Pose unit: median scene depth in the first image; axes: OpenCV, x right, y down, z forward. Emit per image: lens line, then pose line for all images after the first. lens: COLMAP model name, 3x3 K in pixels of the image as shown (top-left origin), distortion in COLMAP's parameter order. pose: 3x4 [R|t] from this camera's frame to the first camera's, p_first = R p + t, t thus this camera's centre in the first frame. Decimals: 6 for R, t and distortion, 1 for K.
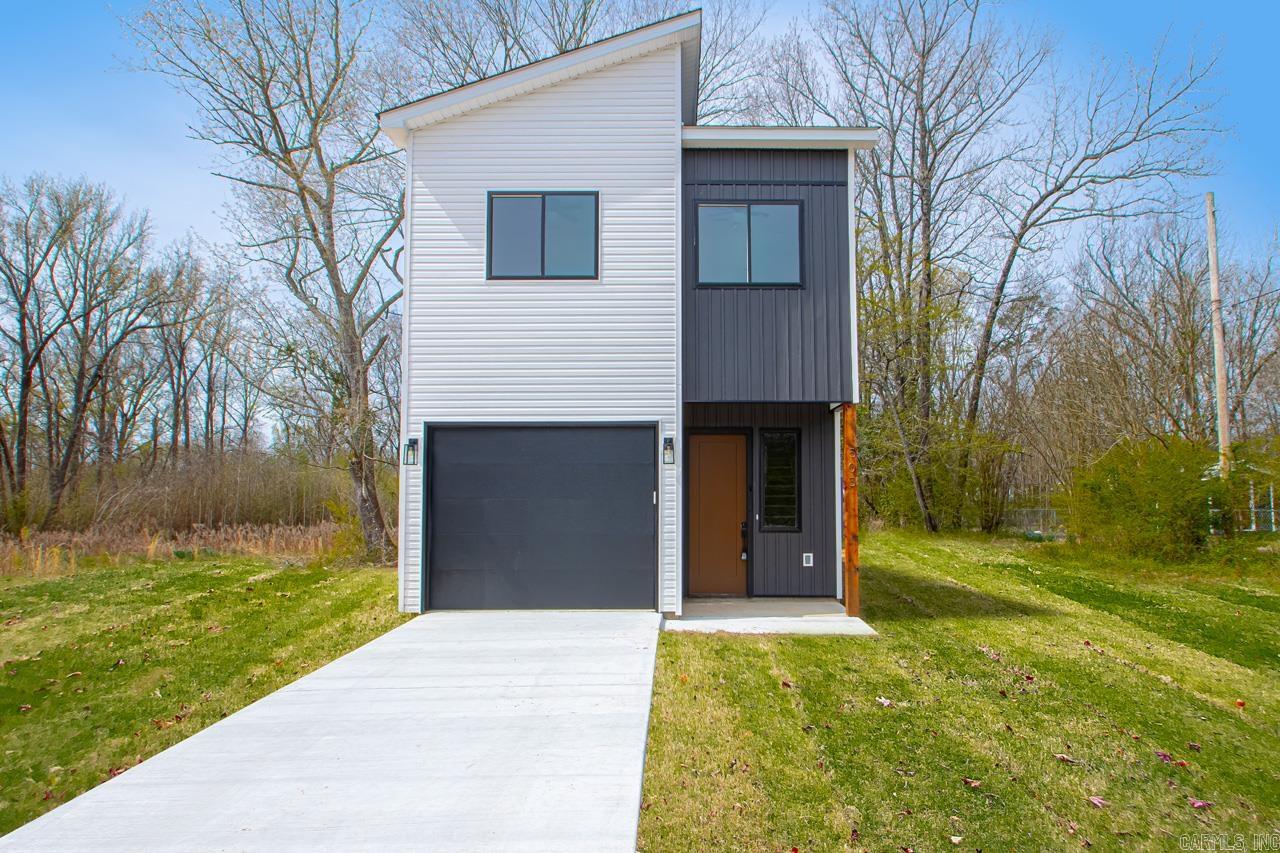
lens RADIAL K [[753.6, 0, 640.3], [0, 753.6, 448.4], [0, 0, 1]] dist [-0.004729, -0.000110]
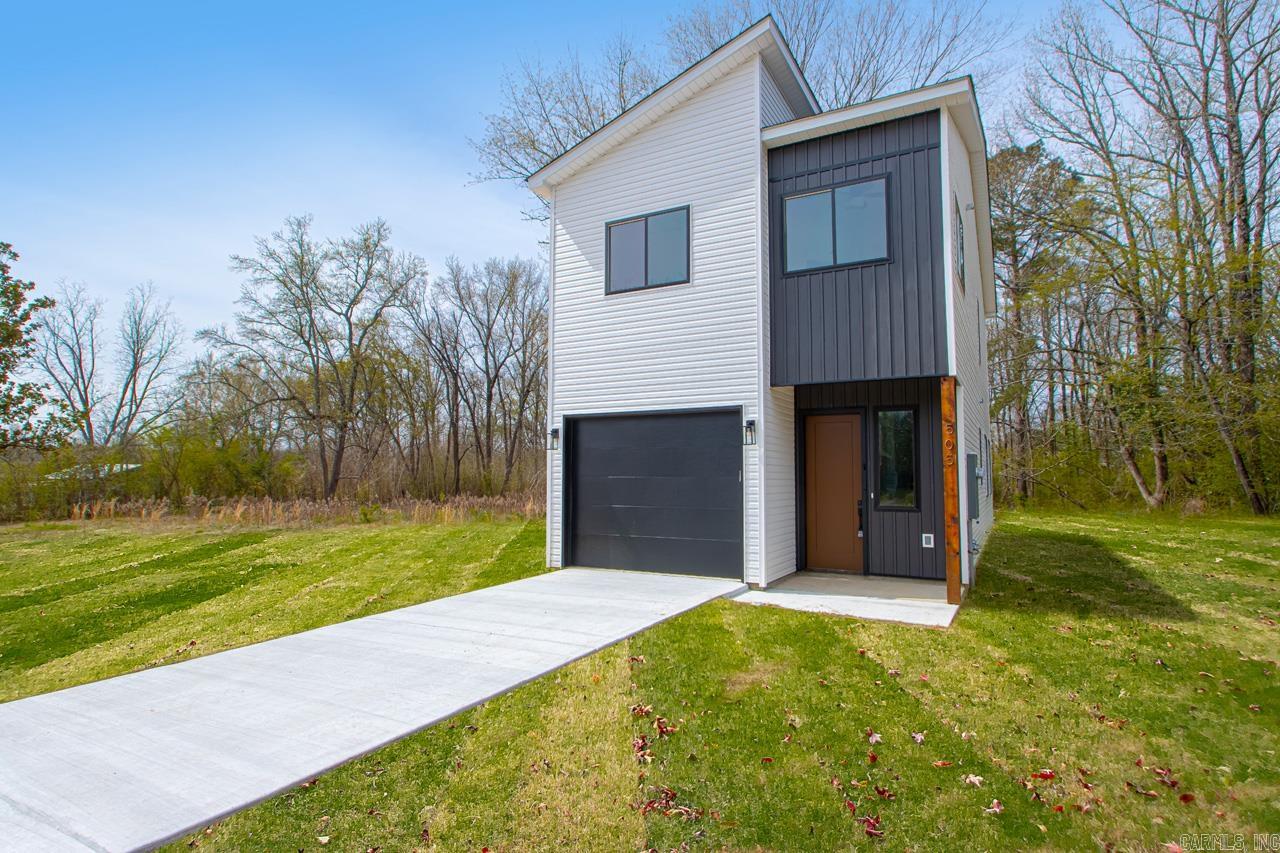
lens RADIAL K [[627.8, 0, 640.0], [0, 627.8, 426.5], [0, 0, 1]] dist [-0.002185, -0.000330]
pose [[0.886214, -0.033717, -0.462047, 0.298602], [0.029448, 0.999431, -0.016448, 0.004555], [0.462339, 0.000970, 0.886703, 0.128602]]
